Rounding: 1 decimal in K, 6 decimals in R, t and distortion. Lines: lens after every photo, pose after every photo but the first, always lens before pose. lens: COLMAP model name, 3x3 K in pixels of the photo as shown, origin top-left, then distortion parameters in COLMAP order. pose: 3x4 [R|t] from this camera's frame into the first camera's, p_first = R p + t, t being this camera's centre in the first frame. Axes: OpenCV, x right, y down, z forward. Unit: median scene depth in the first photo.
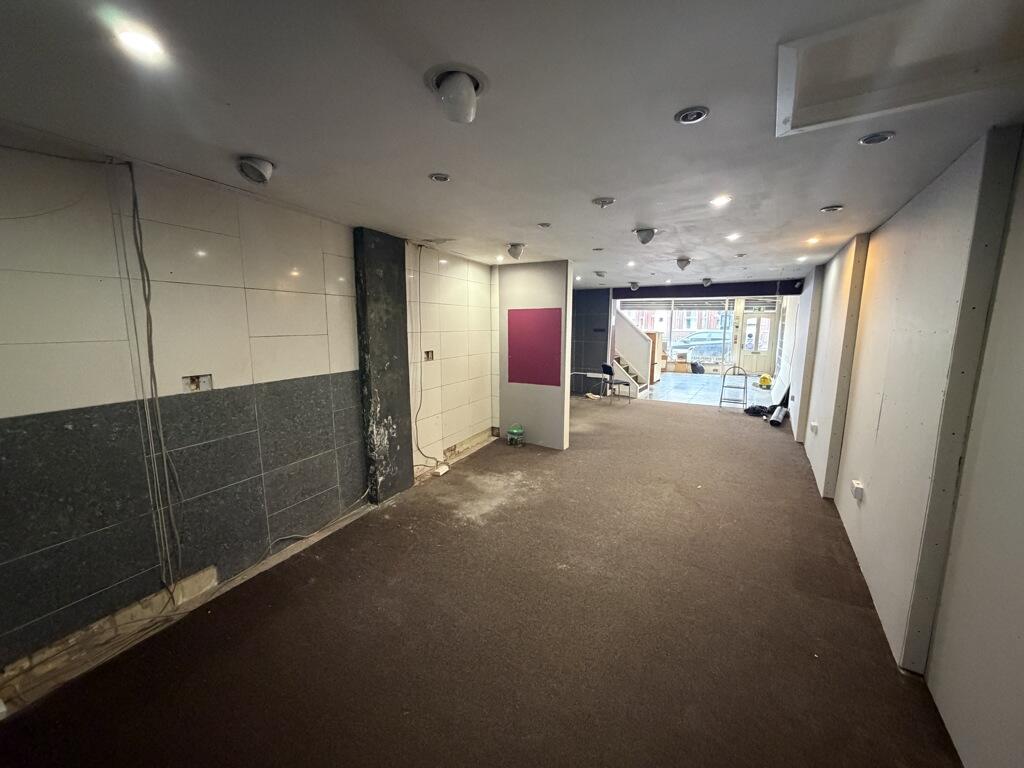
lens RADIAL K [[412.1, 0, 505.5], [0, 412.1, 390.0], [0, 0, 1]] dist [0.000924, 0.000090]
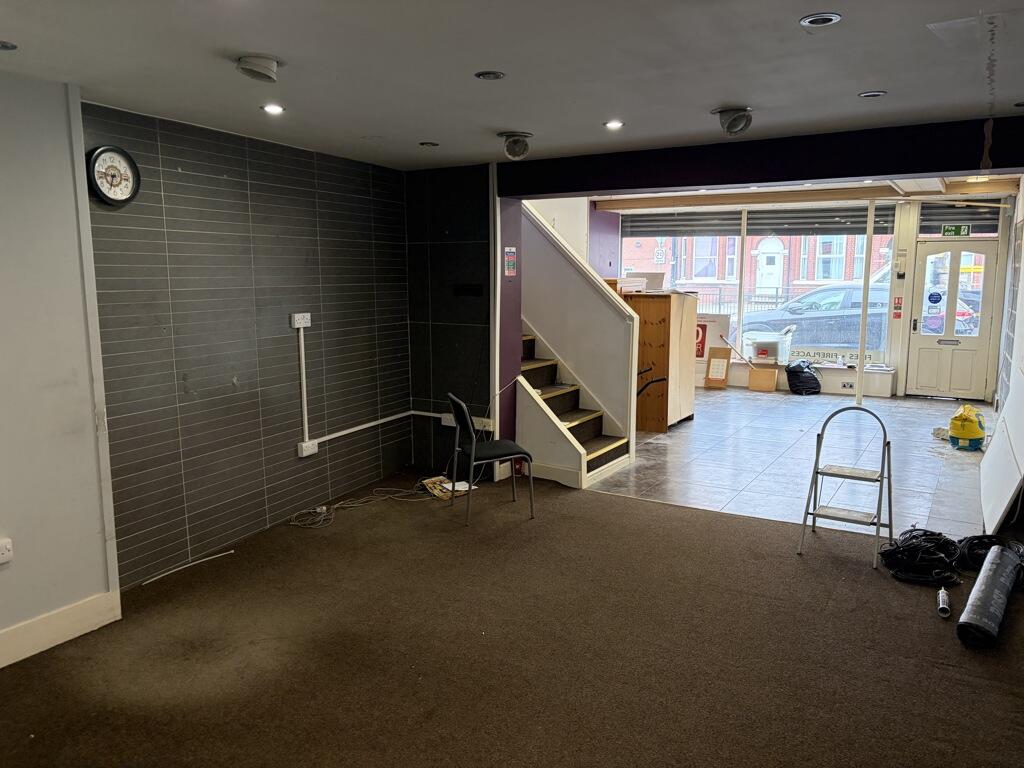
lens RADIAL K [[776.5, 0, 512.7], [0, 776.5, 383.3], [0, 0, 1]] dist [0.038845, 0.003640]
pose [[0.999926, -0.005342, 0.010967, 0.564129], [0.005514, 0.999862, -0.015679, -0.125941], [-0.010881, 0.015738, 0.999817, 0.789496]]
